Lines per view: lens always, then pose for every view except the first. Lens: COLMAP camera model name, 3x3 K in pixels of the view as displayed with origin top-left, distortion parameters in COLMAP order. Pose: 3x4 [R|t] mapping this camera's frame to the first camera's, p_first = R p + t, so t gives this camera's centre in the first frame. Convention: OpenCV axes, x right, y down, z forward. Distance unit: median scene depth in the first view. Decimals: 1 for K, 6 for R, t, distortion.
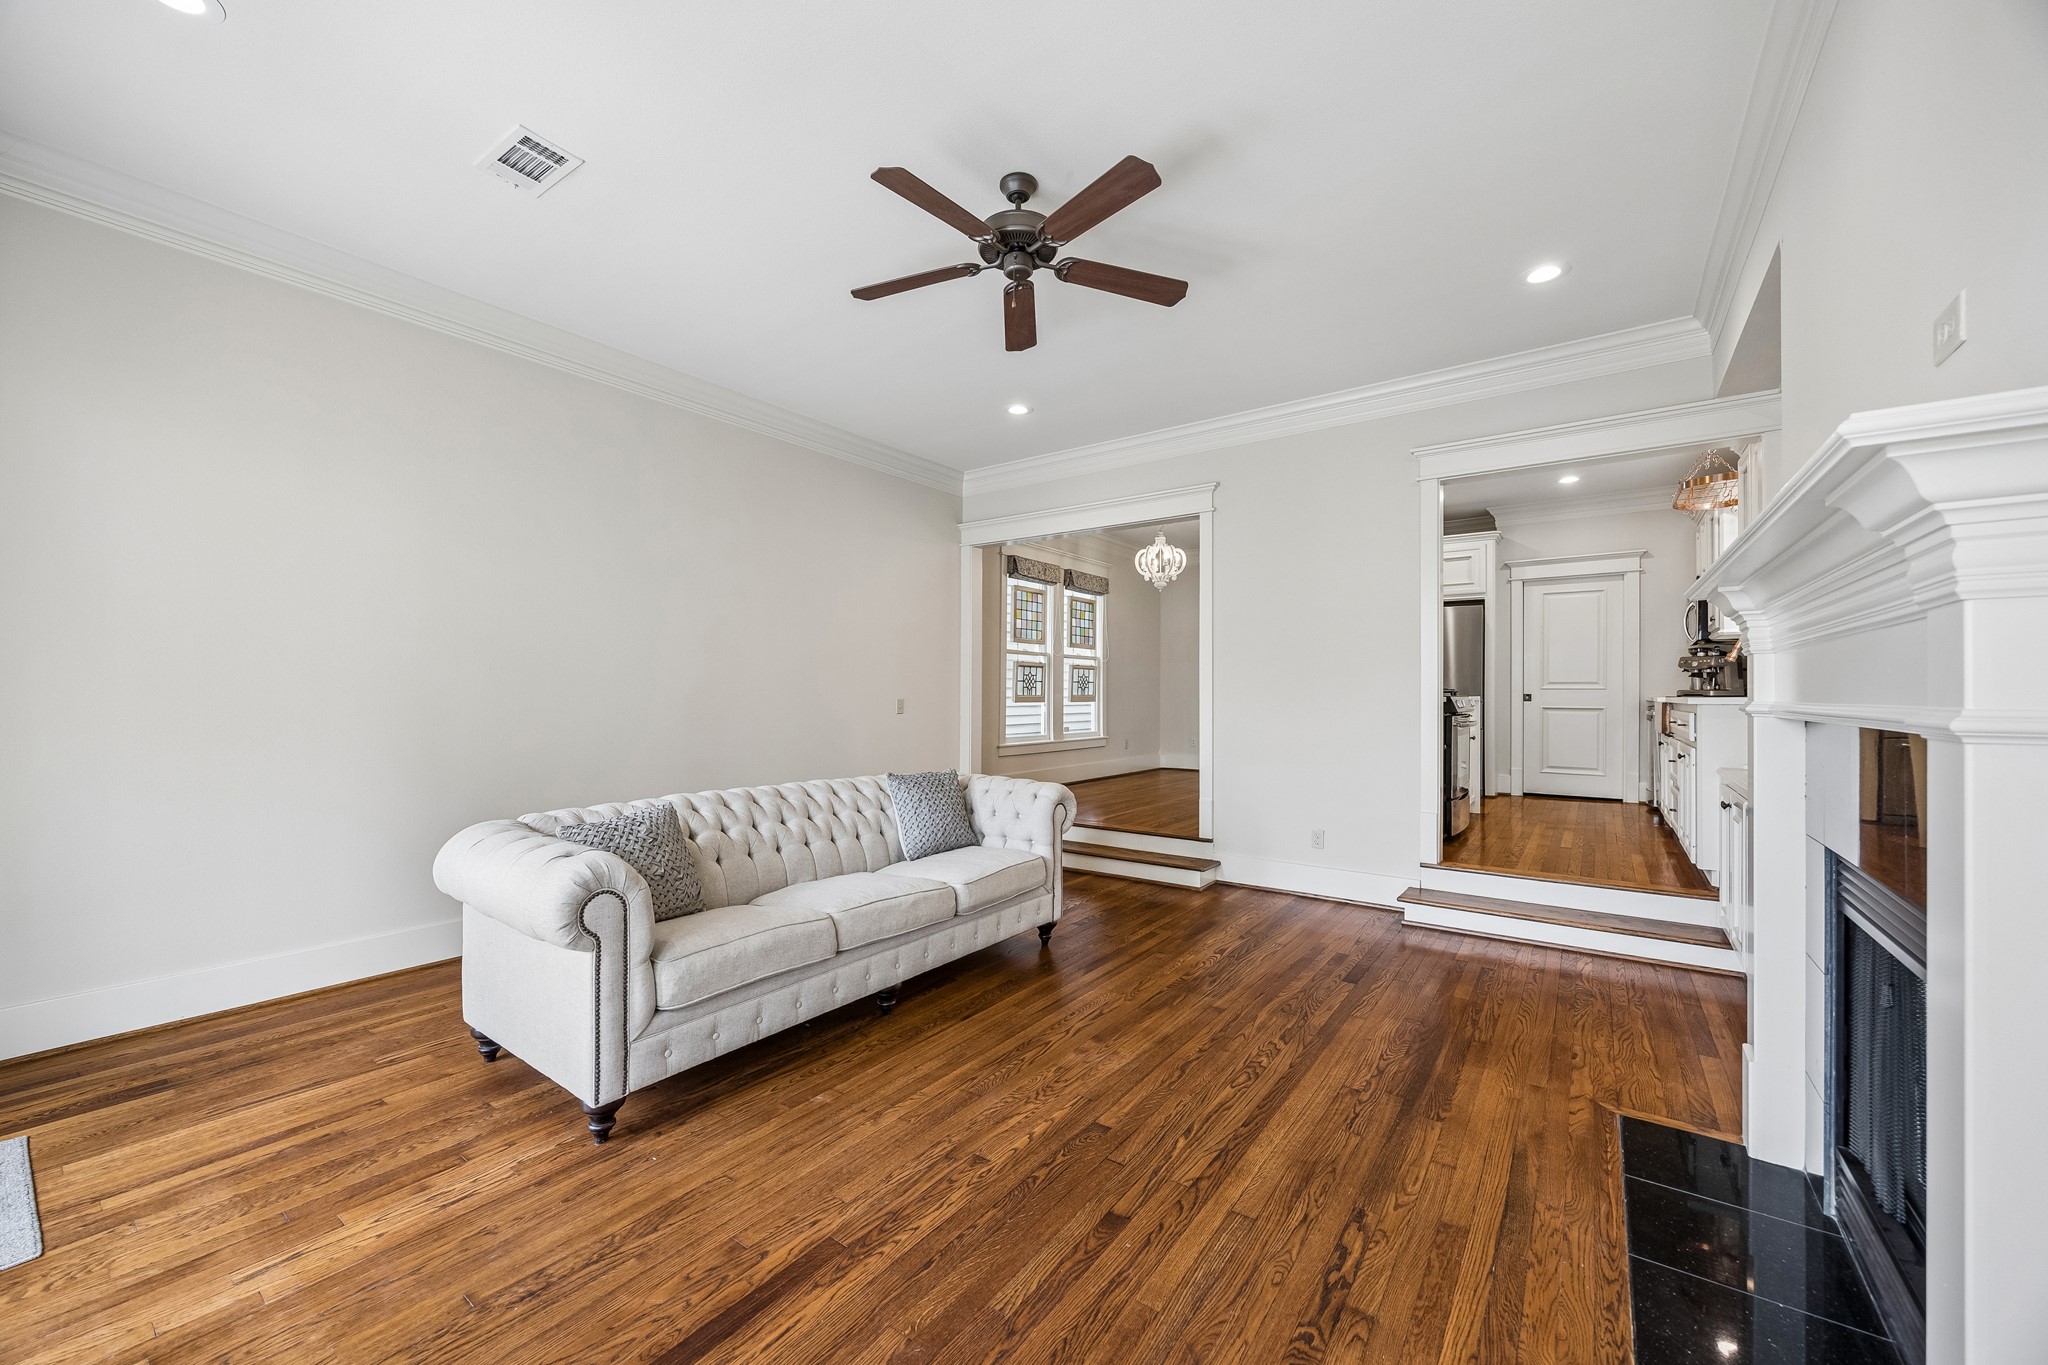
lens RADIAL K [[783.6, 0, 1038.5], [0, 783.6, 682.4], [0, 0, 1]] dist [-0.000787, -0.000380]
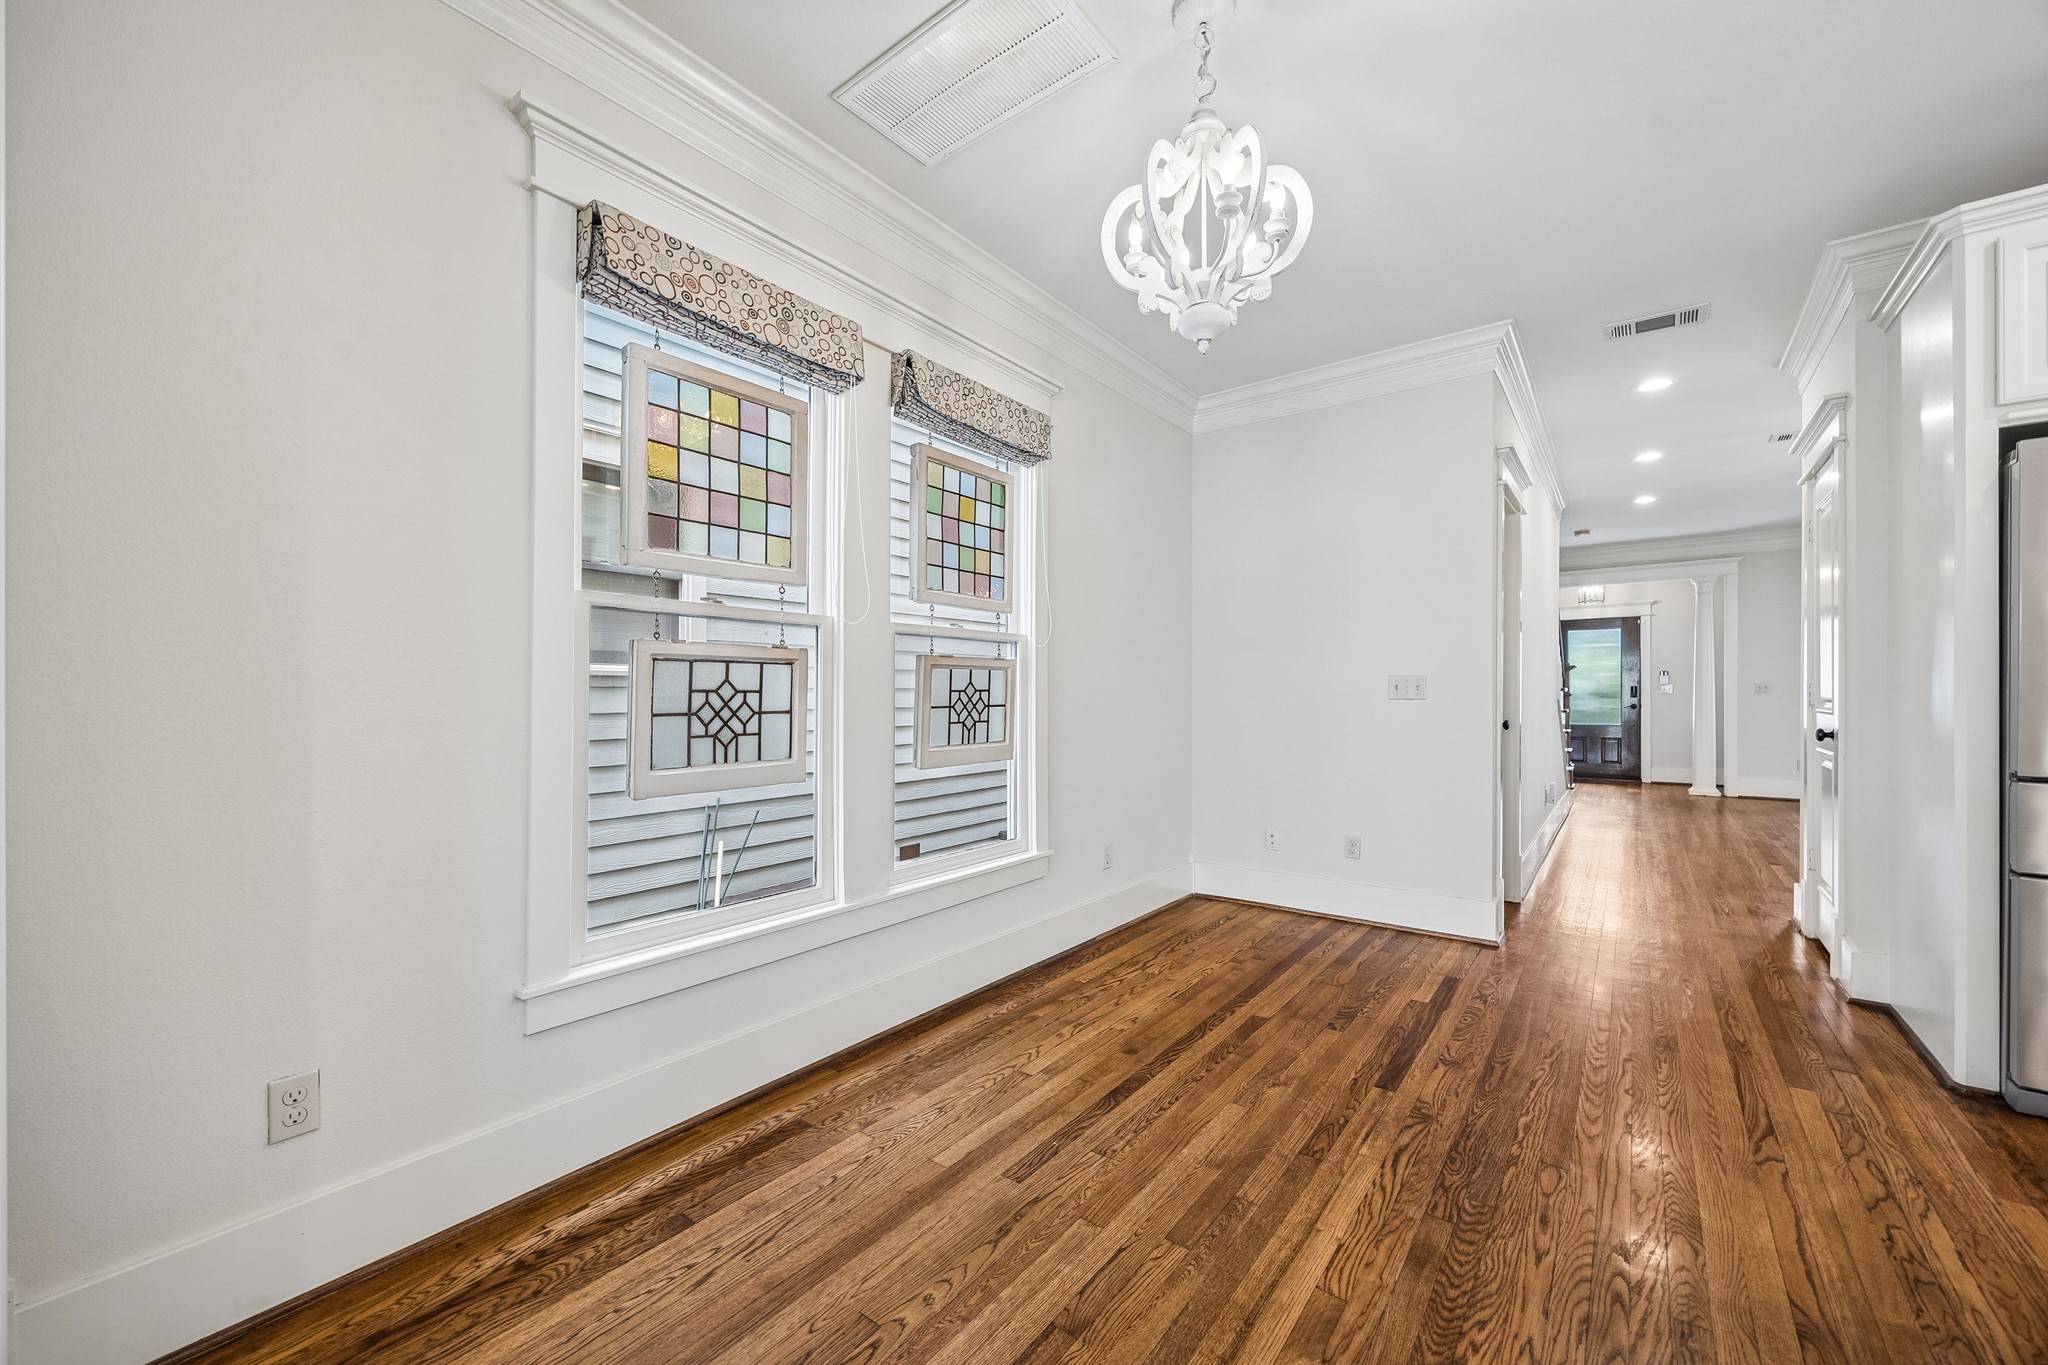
lens RADIAL K [[777.7, 0, 1017.2], [0, 777.7, 696.6], [0, 0, 1]] dist [-0.000158, 0.000183]
pose [[0.998584, -0.005800, -0.052884, 0.241307], [0.006864, 0.999777, 0.019957, -0.026696], [0.052756, -0.020292, 0.998401, 1.652139]]
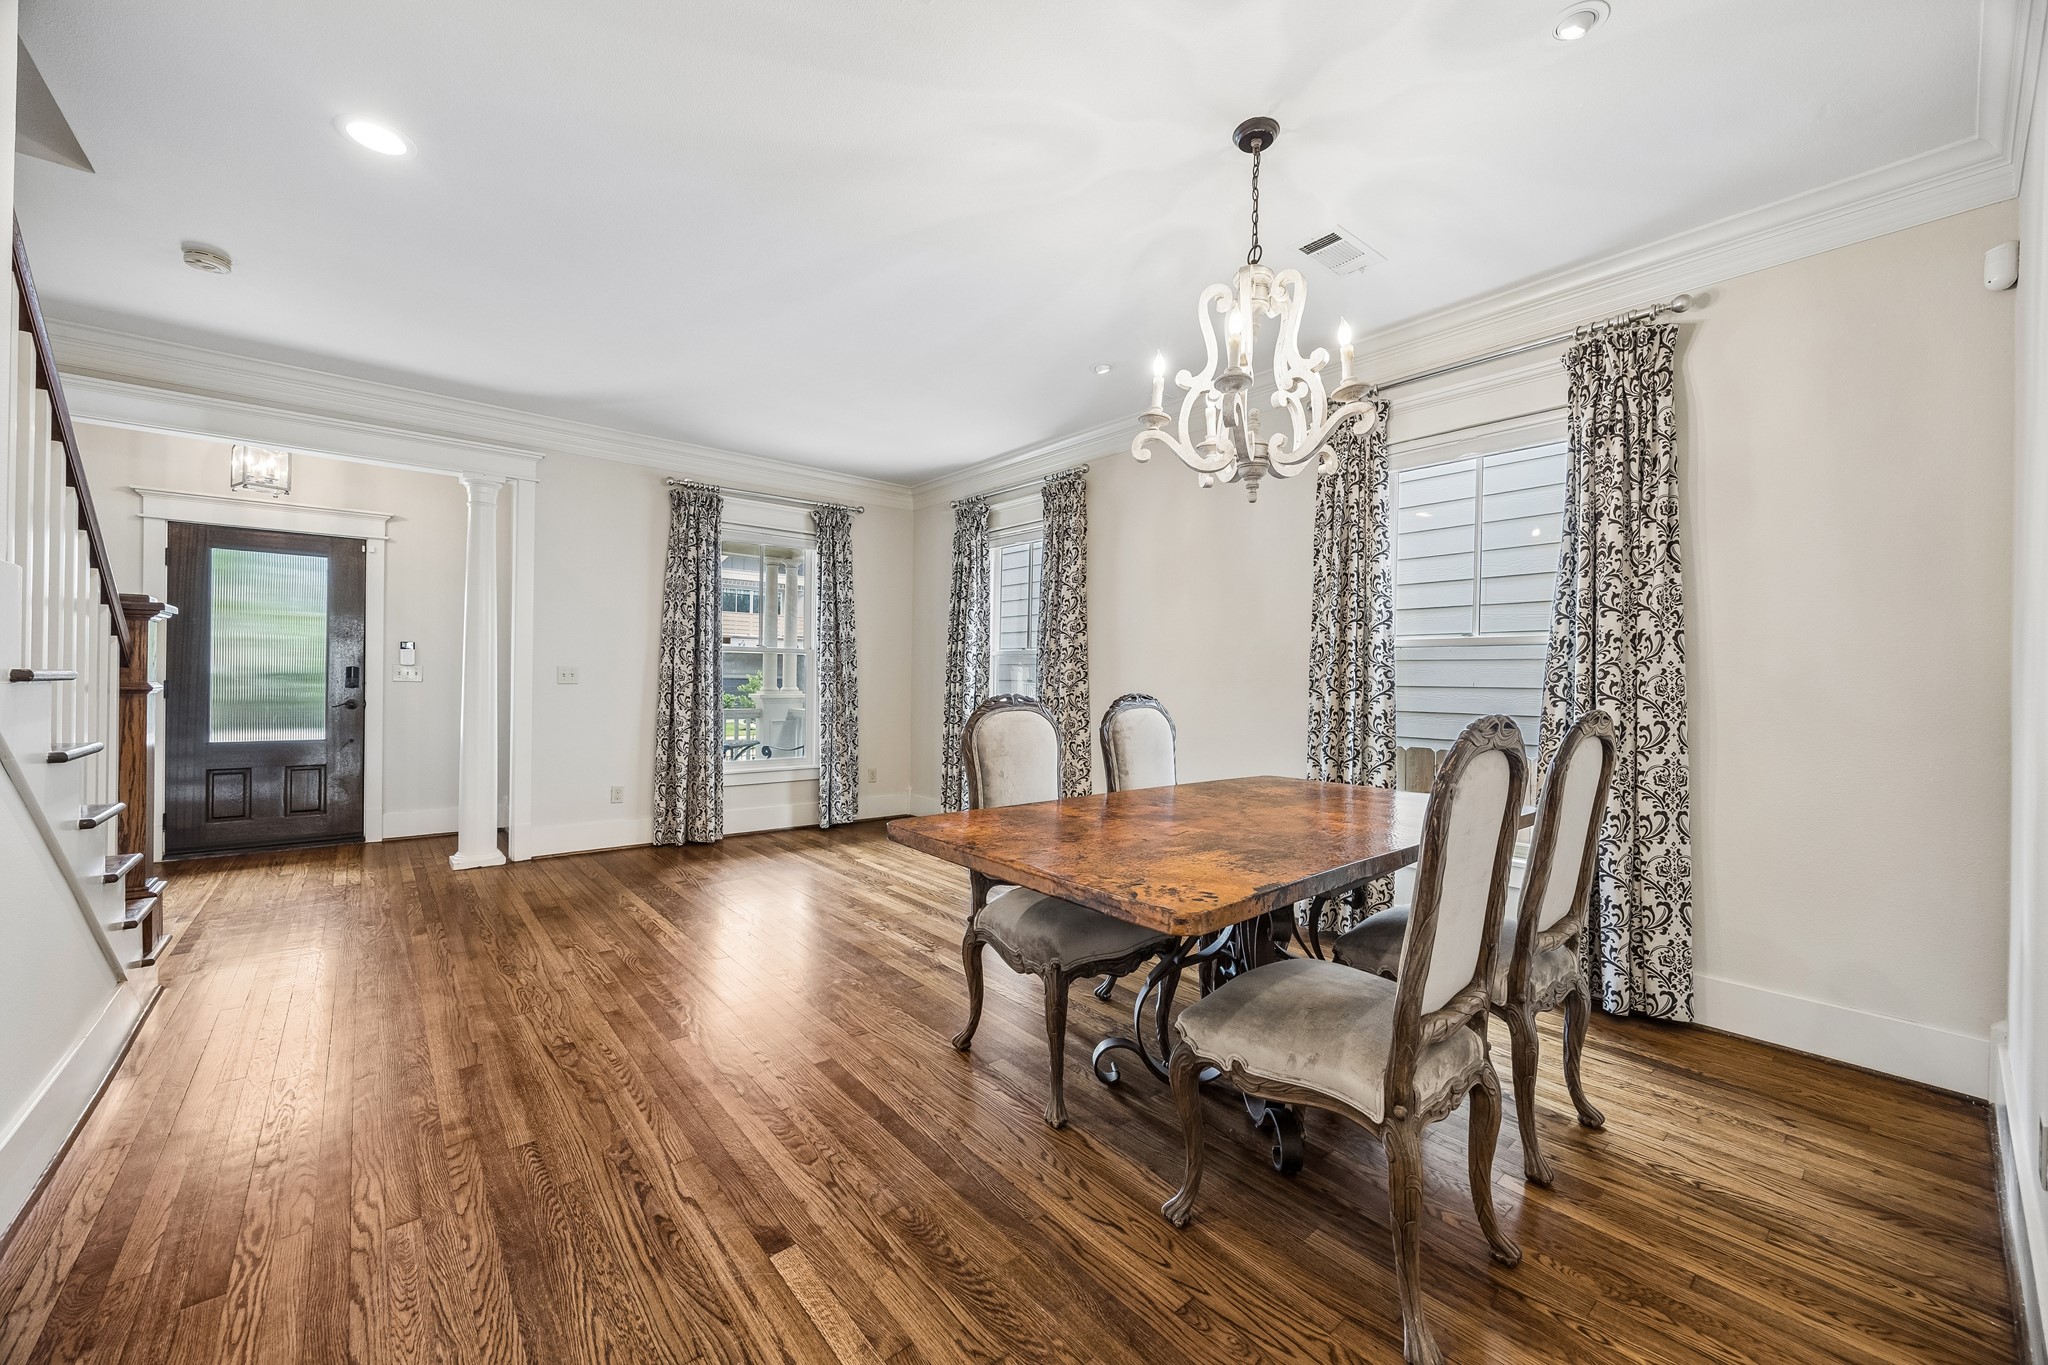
lens RADIAL K [[788.0, 0, 1024.0], [0, 788.0, 682.5], [0, 0, 1]] dist [0.000138, 0.000064]
pose [[0.244486, 0.003176, 0.969648, 1.156853], [-0.030446, 0.999527, 0.004403, -0.007506], [-0.969175, -0.030598, 0.244467, 2.940542]]
